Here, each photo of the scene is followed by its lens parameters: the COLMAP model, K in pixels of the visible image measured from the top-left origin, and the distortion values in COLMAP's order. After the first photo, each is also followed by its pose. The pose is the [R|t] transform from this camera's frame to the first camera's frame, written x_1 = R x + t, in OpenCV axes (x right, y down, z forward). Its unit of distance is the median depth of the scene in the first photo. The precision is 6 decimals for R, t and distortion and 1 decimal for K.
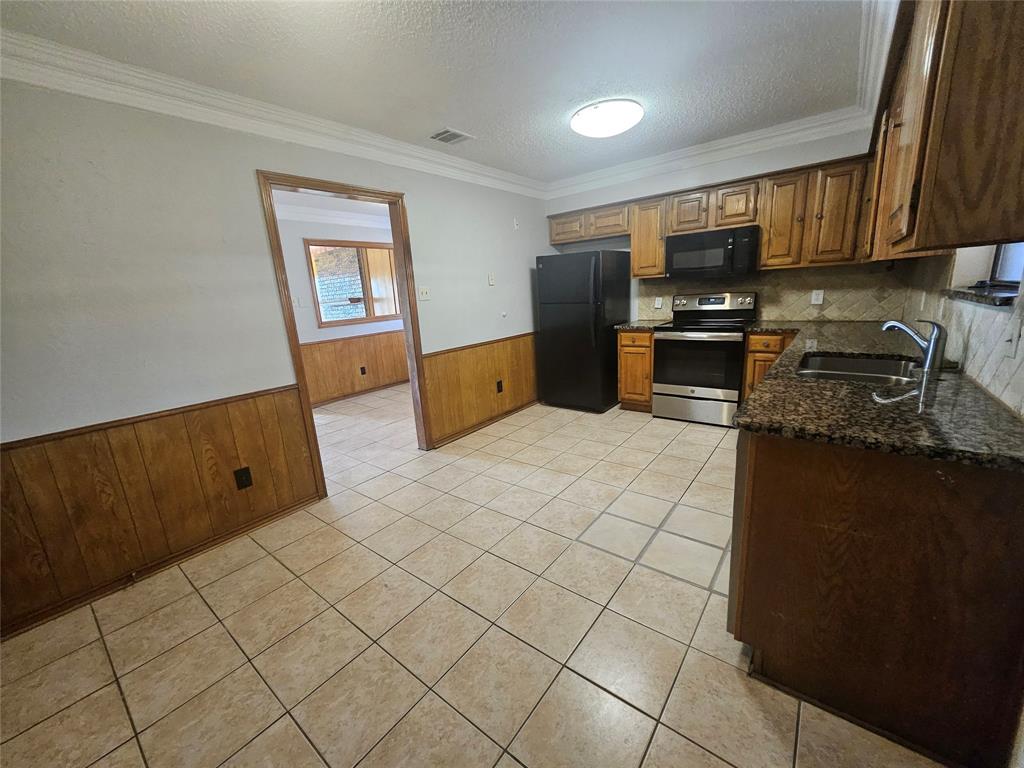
lens RADIAL K [[404.7, 0, 510.1], [0, 404.7, 385.3], [0, 0, 1]] dist [0.003146, 0.000373]
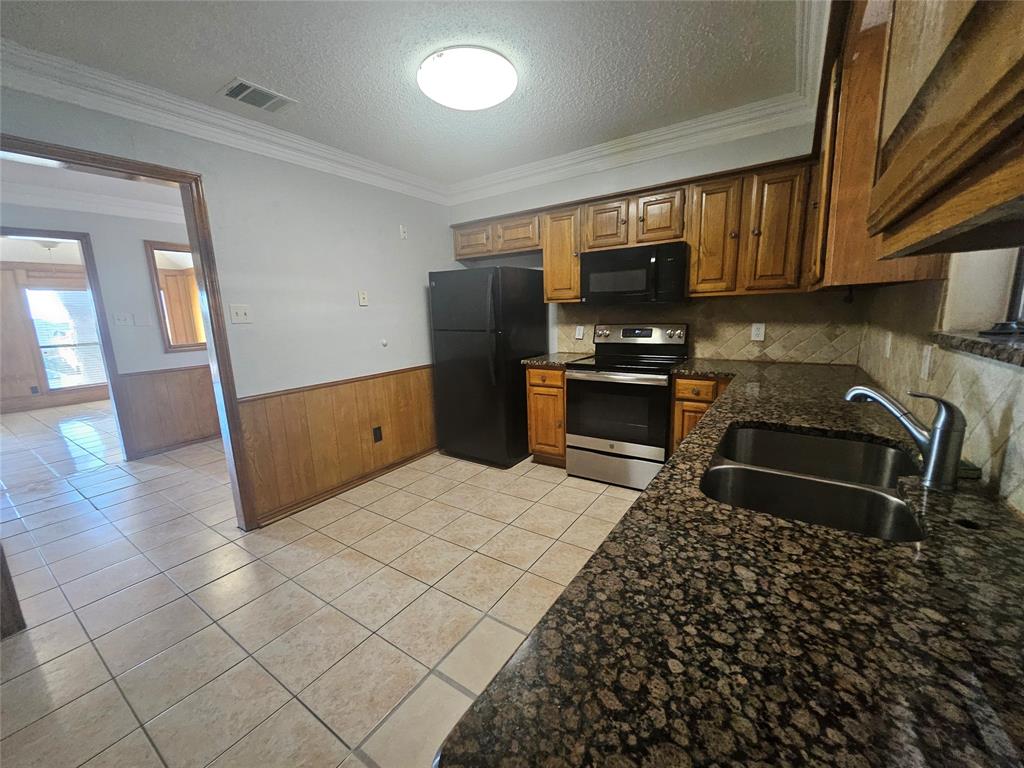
lens RADIAL K [[404.7, 0, 510.6], [0, 404.7, 383.2], [0, 0, 1]] dist [0.003146, 0.000373]
pose [[0.996961, 0.014939, 0.076452, 0.205607], [-0.010638, 0.998354, -0.056358, -0.065268], [-0.077168, 0.055374, 0.995479, 0.239350]]
